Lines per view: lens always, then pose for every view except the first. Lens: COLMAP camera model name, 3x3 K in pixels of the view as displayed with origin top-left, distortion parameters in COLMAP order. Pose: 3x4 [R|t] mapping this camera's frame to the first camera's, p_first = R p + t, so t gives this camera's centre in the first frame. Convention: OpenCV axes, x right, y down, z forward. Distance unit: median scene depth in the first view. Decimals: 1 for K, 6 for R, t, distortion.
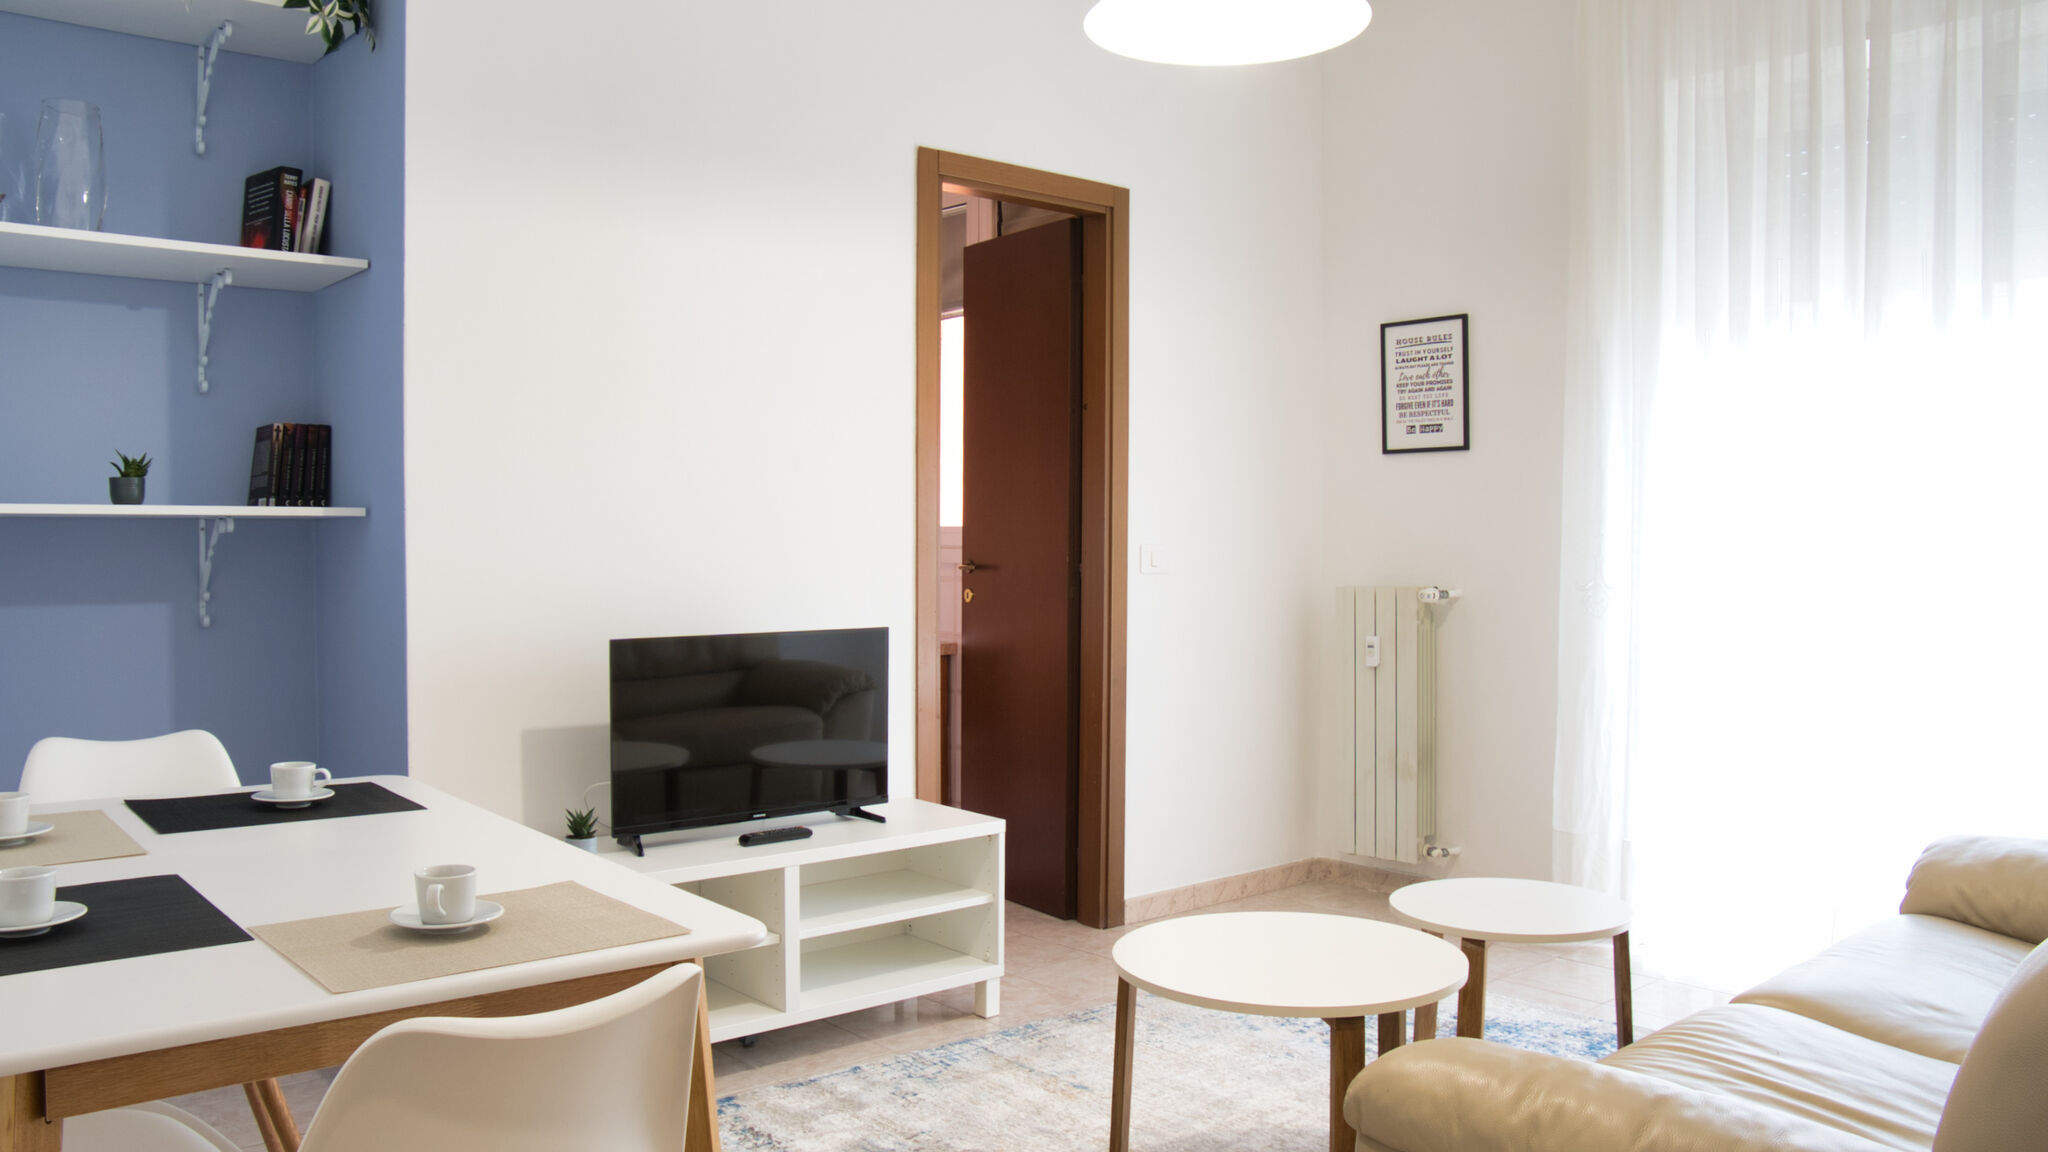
lens RADIAL K [[1578.2, 0, 1043.9], [0, 1578.2, 527.7], [0, 0, 1]] dist [-0.112301, 0.095863]
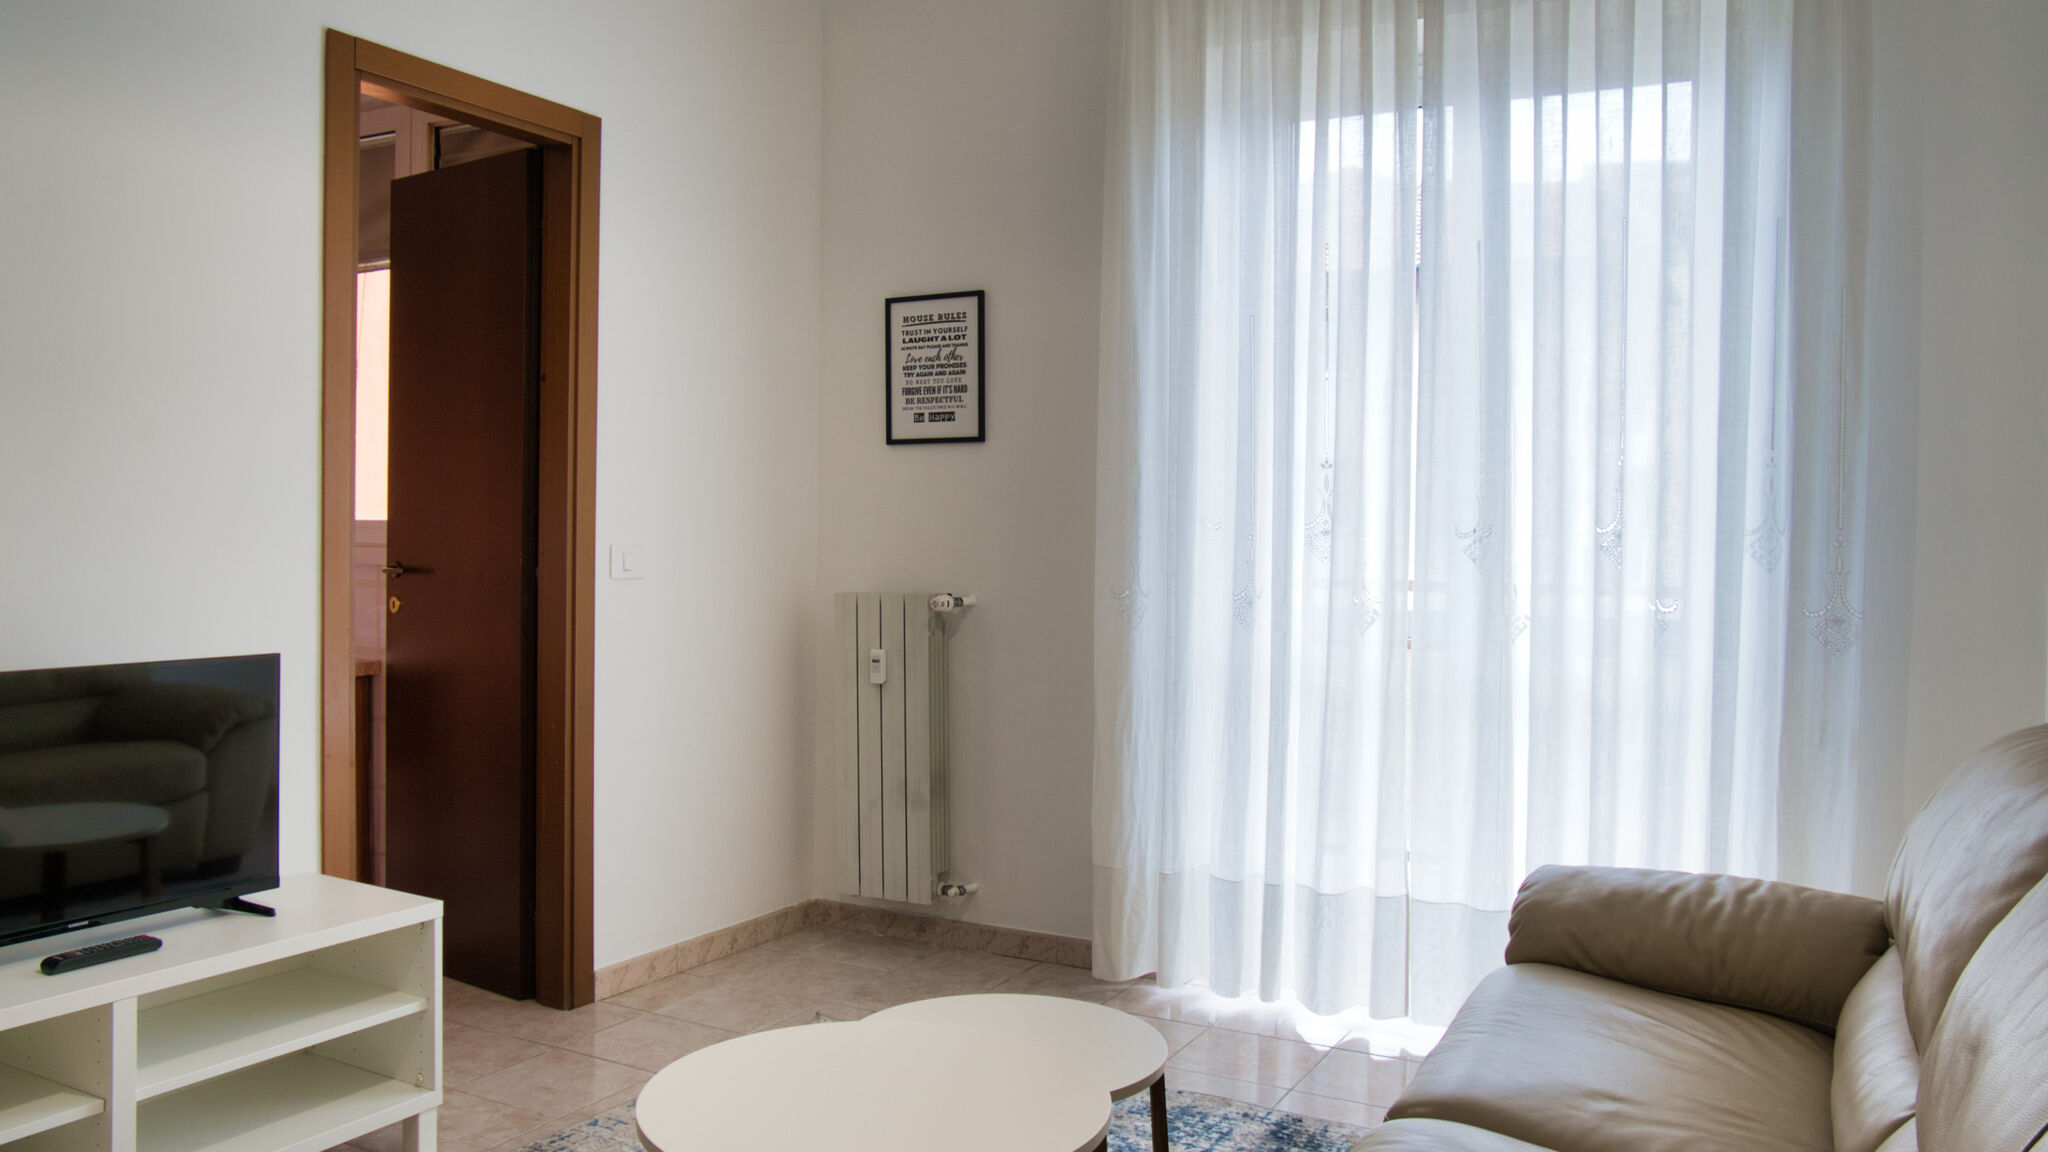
lens RADIAL K [[1578.2, 0, 1060.5], [0, 1578.2, 567.4], [0, 0, 1]] dist [-0.112301, 0.095863]
pose [[0.937654, 0.001557, 0.347567, -0.003538], [-0.010745, 0.999642, 0.024508, 0.000096], [-0.347404, -0.026714, 0.937335, 0.150200]]
